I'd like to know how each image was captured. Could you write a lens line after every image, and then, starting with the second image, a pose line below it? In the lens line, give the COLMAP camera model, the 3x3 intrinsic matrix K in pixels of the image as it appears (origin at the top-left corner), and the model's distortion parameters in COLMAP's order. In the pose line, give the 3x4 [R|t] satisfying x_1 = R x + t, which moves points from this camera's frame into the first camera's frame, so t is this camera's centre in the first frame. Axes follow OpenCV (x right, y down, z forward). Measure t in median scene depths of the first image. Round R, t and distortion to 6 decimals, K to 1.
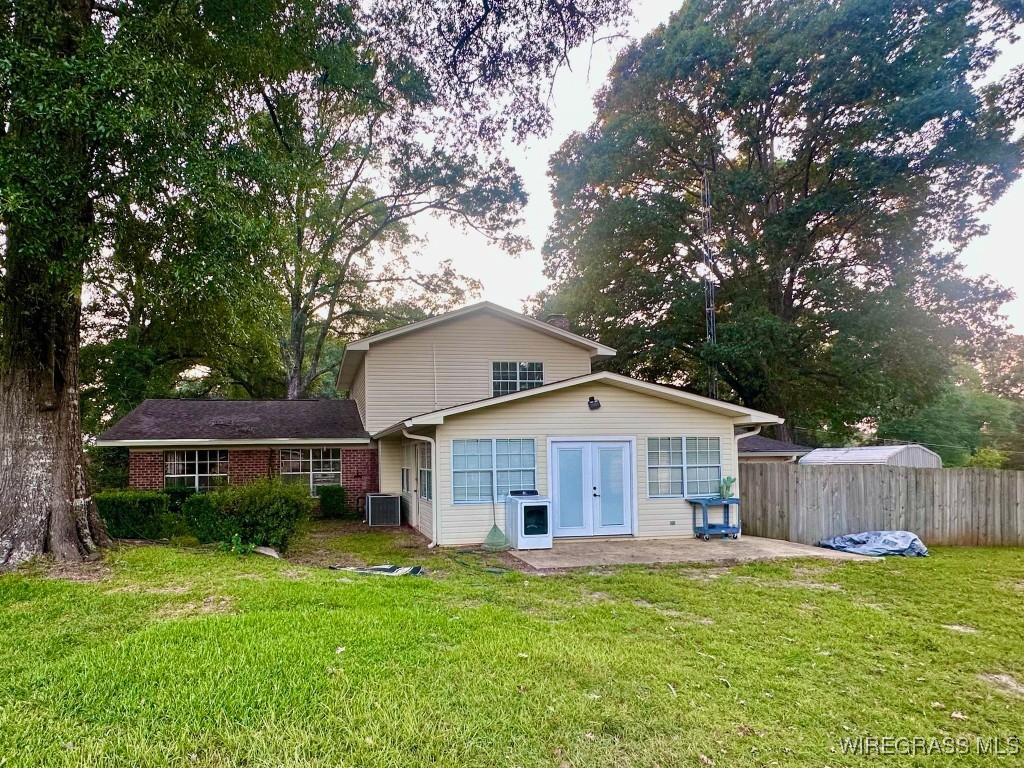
lens RADIAL K [[594.6, 0, 512.0], [0, 594.6, 384.0], [0, 0, 1]] dist [-0.000426, -0.000403]
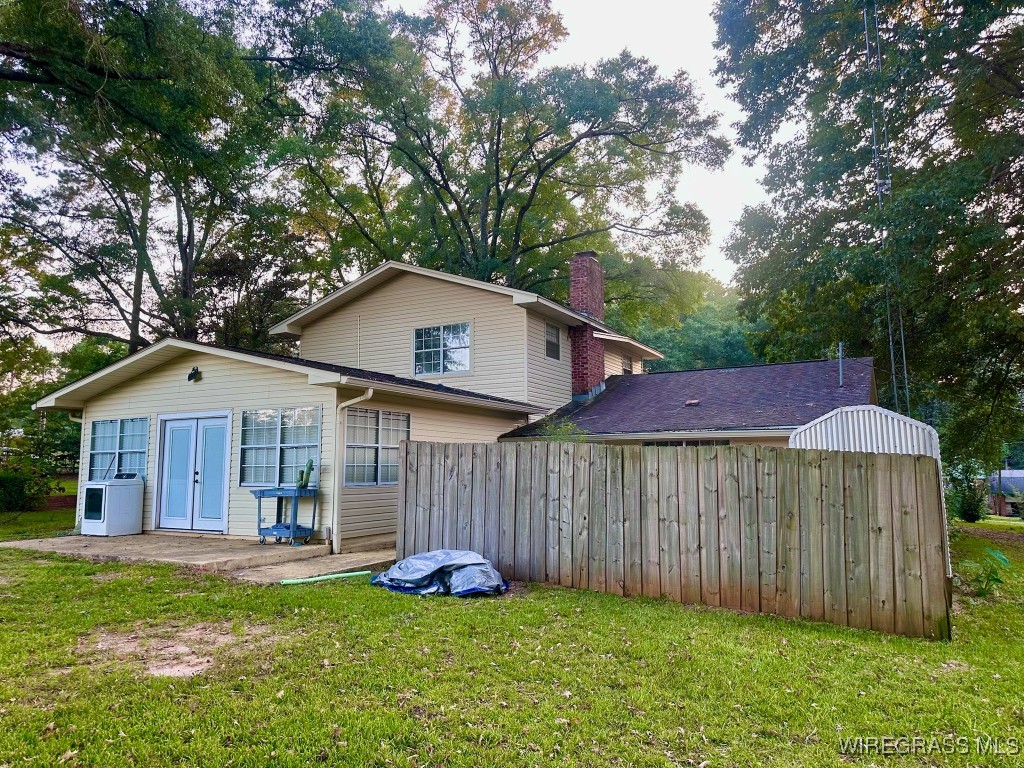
lens RADIAL K [[706.9, 0, 512.0], [0, 706.9, 384.0], [0, 0, 1]] dist [0.000092, 0.000443]
pose [[0.753255, -0.071436, -0.653838, 1.131539], [0.087457, 0.996136, -0.008080, 0.094042], [0.651888, -0.051096, 0.756591, 0.523476]]
